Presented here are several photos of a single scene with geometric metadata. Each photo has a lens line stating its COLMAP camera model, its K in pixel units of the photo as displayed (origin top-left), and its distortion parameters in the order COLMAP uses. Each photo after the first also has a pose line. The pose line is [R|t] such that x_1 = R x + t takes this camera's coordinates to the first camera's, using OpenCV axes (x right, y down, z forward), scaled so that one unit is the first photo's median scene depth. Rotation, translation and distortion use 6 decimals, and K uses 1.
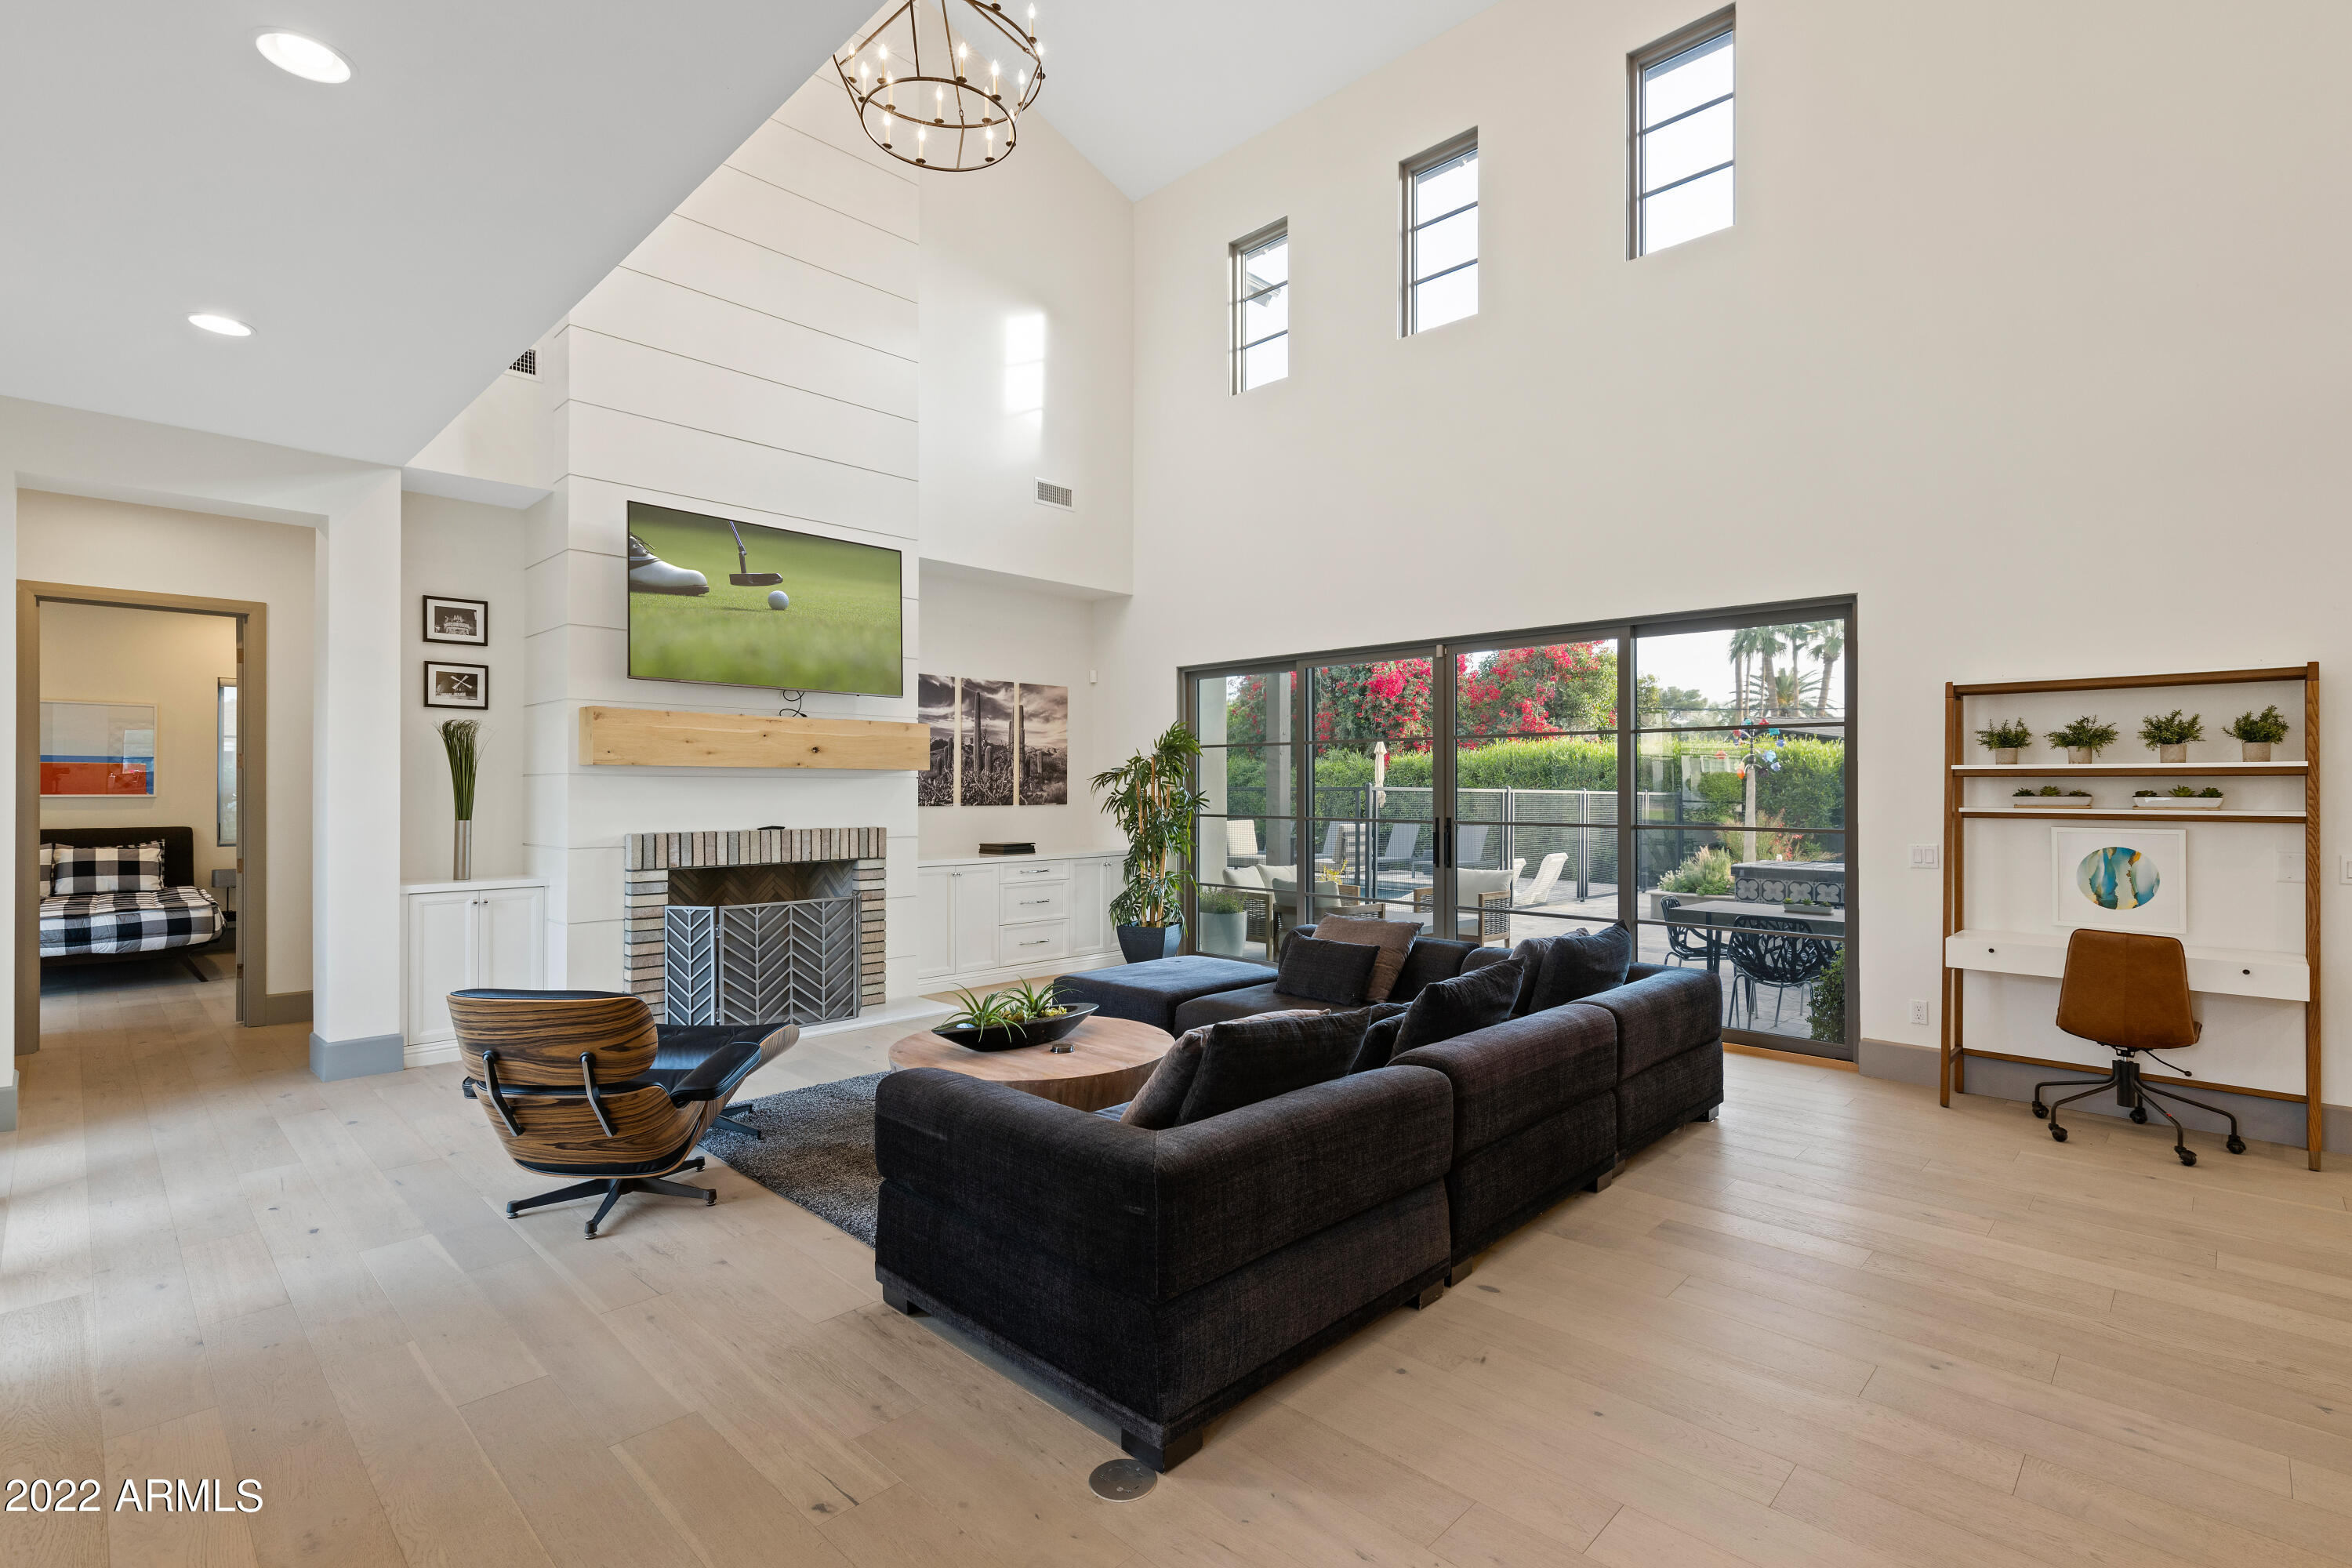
lens RADIAL K [[1093.1, 0, 1164.9], [0, 1093.1, 777.9], [0, 0, 1]] dist [-0.005981, 0.000756]
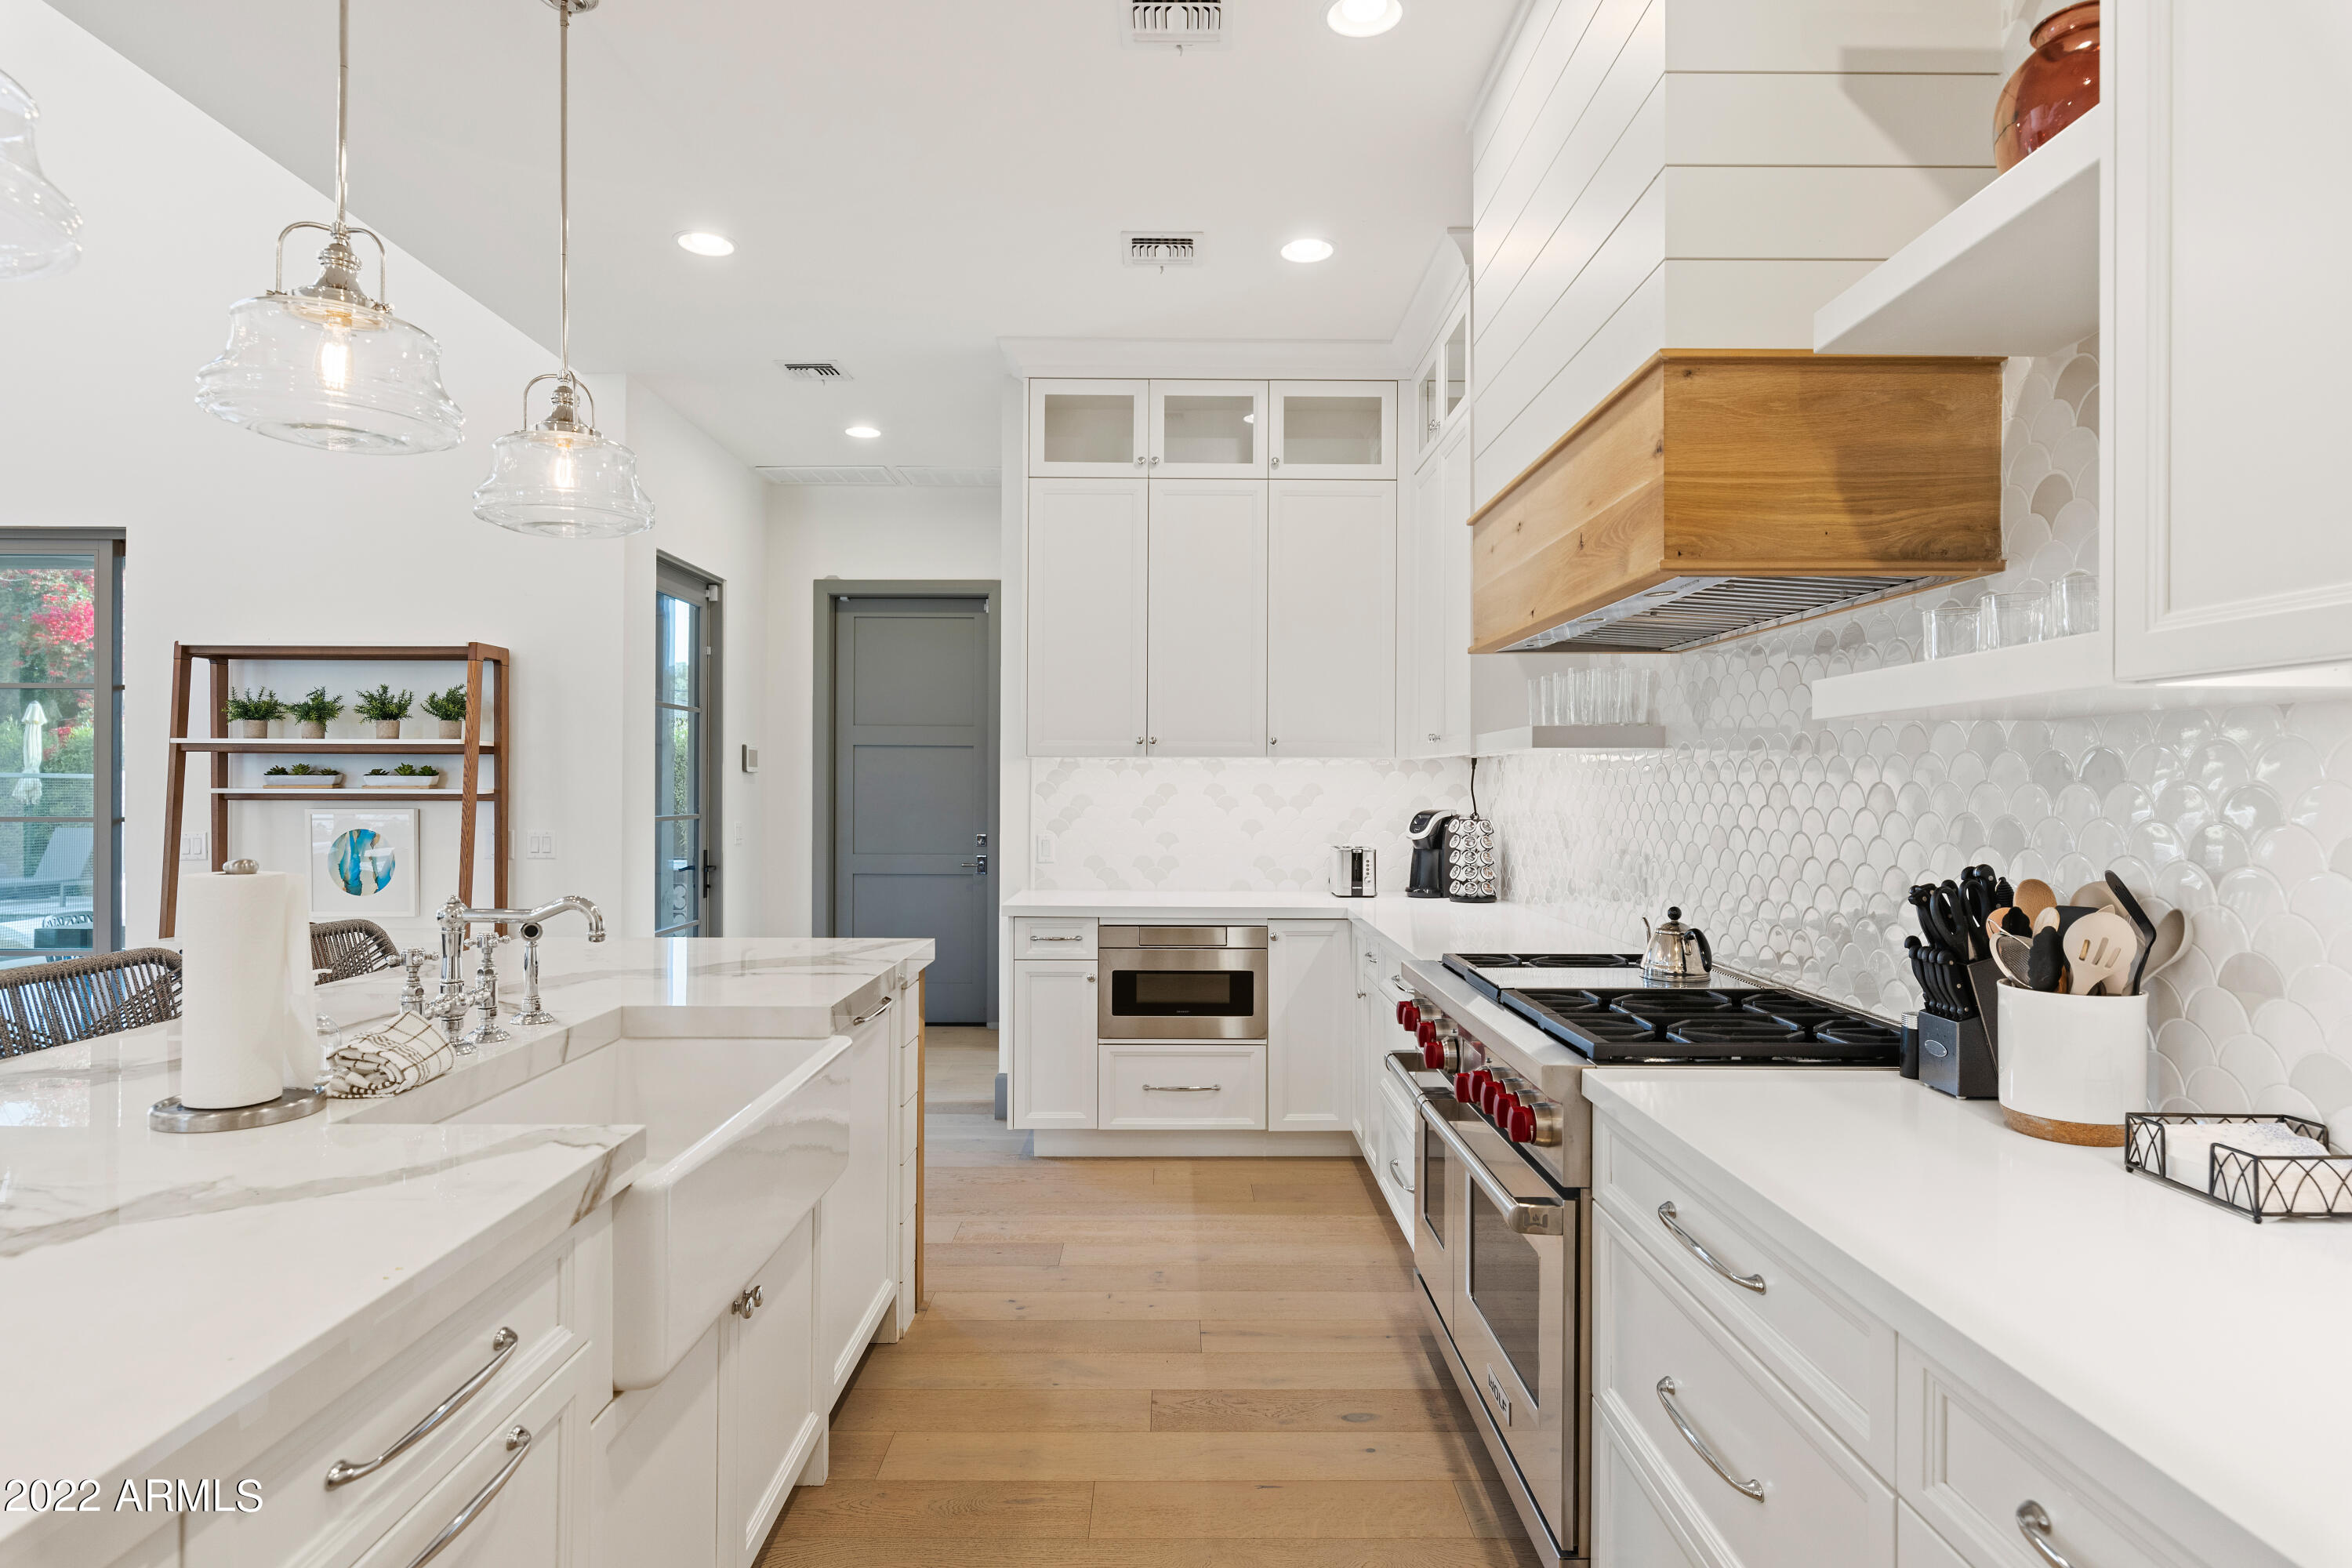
lens RADIAL K [[1279.4, 0, 1183.2], [0, 1279.4, 779.0], [0, 0, 1]] dist [0.005229, -0.003485]
pose [[0.710237, 0.001996, 0.703959, 0.456639], [-0.008095, 0.999953, 0.005332, 0.006643], [-0.703916, -0.009486, 0.710220, -0.218496]]
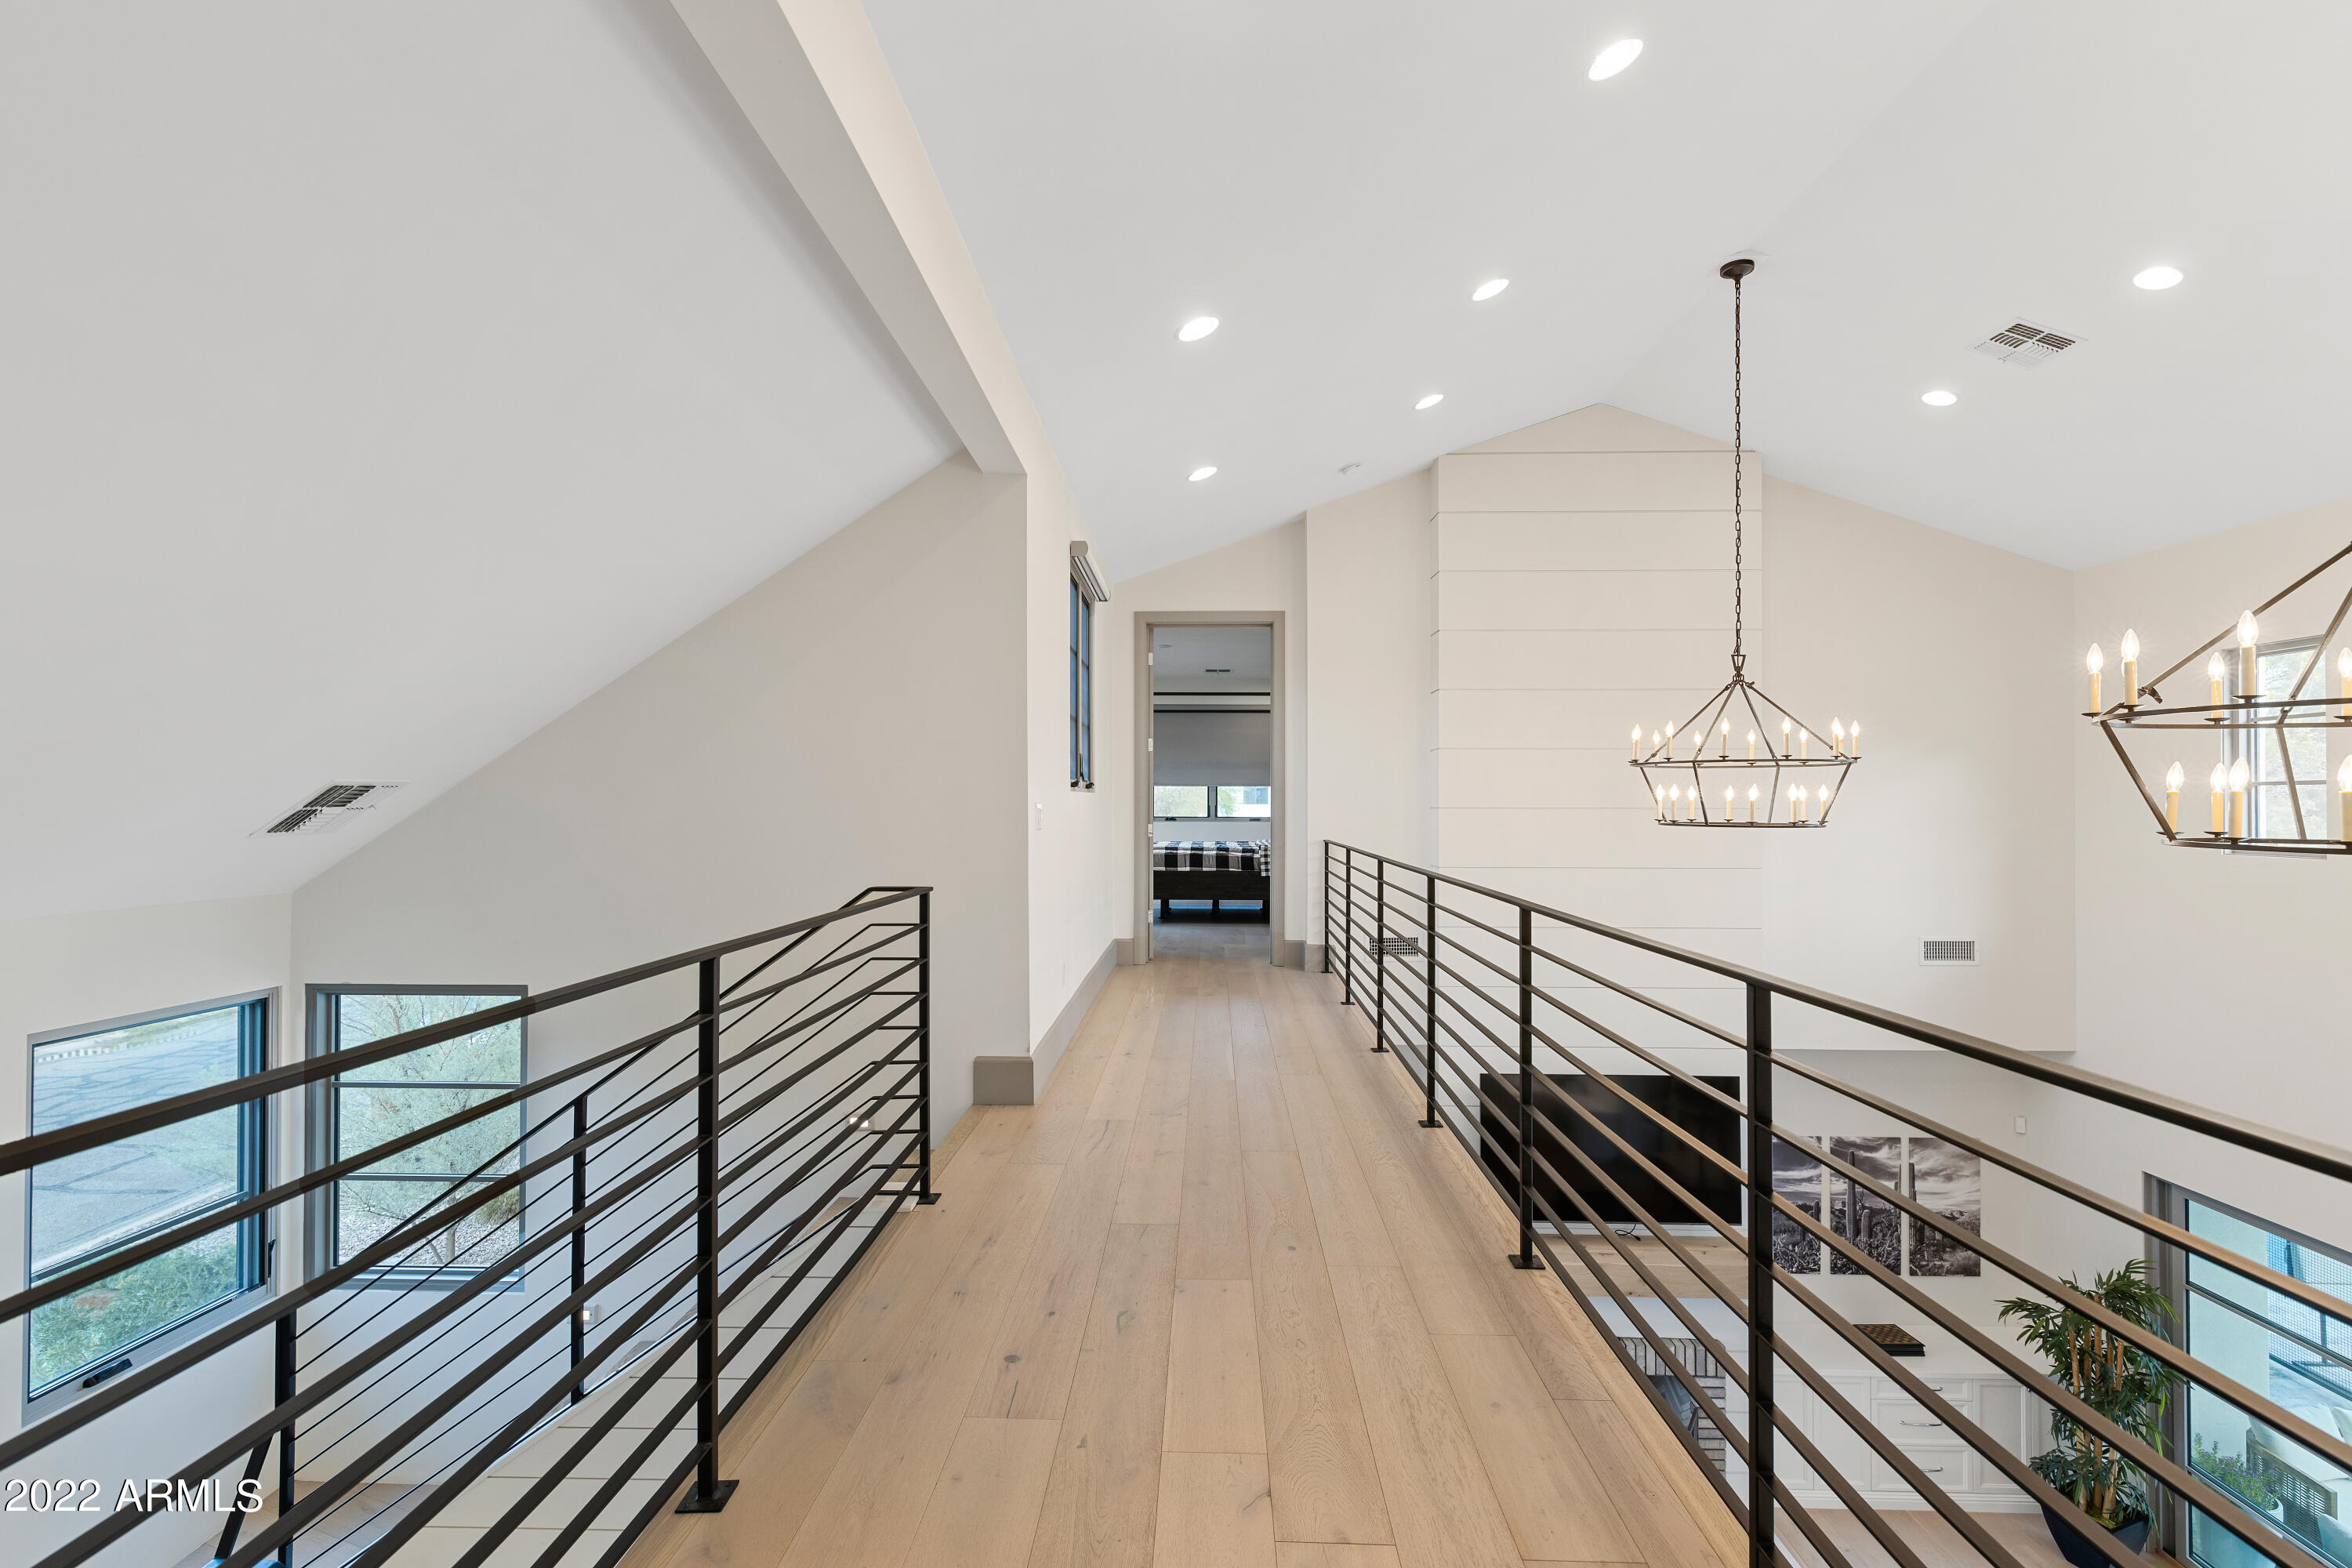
lens RADIAL K [[1093.1, 0, 1157.2], [0, 1093.1, 787.2], [0, 0, 1]] dist [-0.005981, 0.000756]
pose [[0.684882, -0.006399, -0.728626, 0.135581], [0.012541, 0.999917, 0.003007, -0.539805], [0.728546, -0.011197, 0.684906, -0.071190]]
